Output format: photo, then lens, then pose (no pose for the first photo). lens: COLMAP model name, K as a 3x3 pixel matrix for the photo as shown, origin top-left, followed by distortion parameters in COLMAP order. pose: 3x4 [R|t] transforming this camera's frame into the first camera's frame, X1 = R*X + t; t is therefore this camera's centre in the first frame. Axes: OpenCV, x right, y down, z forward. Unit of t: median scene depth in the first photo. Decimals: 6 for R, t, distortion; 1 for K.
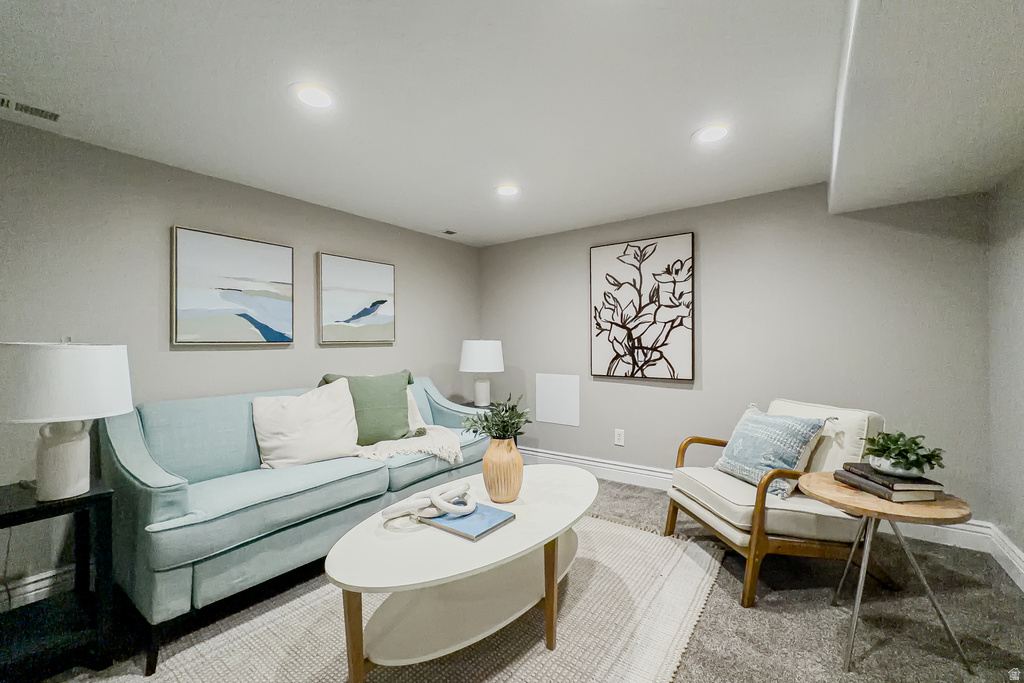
lens RADIAL K [[413.8, 0, 500.3], [0, 413.8, 337.4], [0, 0, 1]] dist [-0.000299, 0.000081]
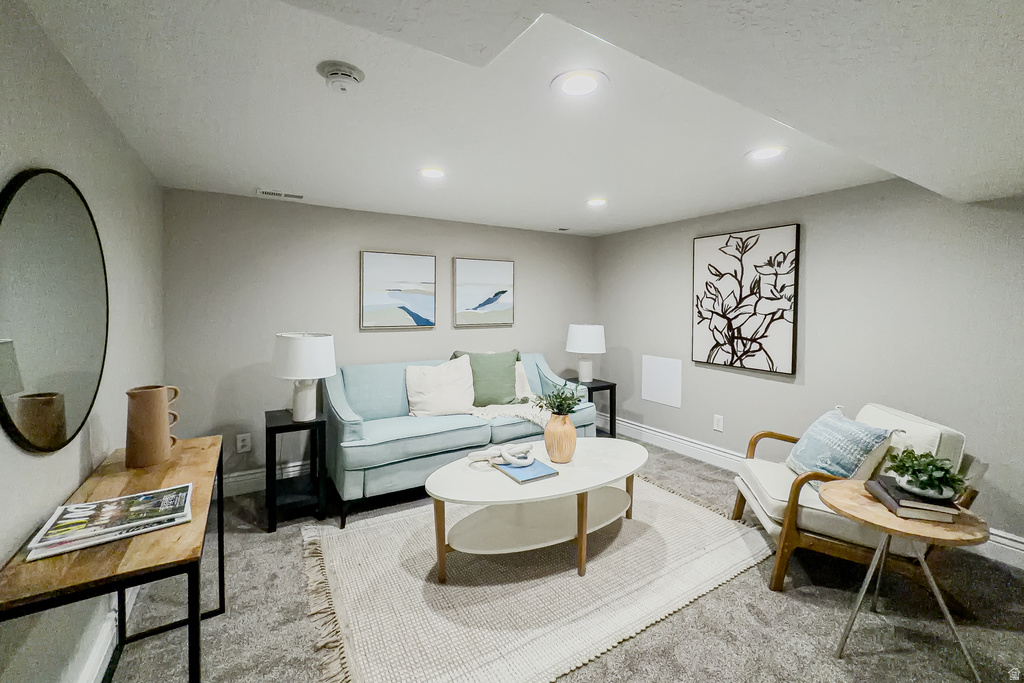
lens RADIAL K [[415.9, 0, 512.8], [0, 415.9, 307.9], [0, 0, 1]] dist [-0.000899, 0.000054]
pose [[0.934642, 0.020809, -0.354980, 0.241430], [-0.012678, 0.999602, 0.025217, -0.091420], [0.355363, -0.019068, 0.934534, -0.203835]]
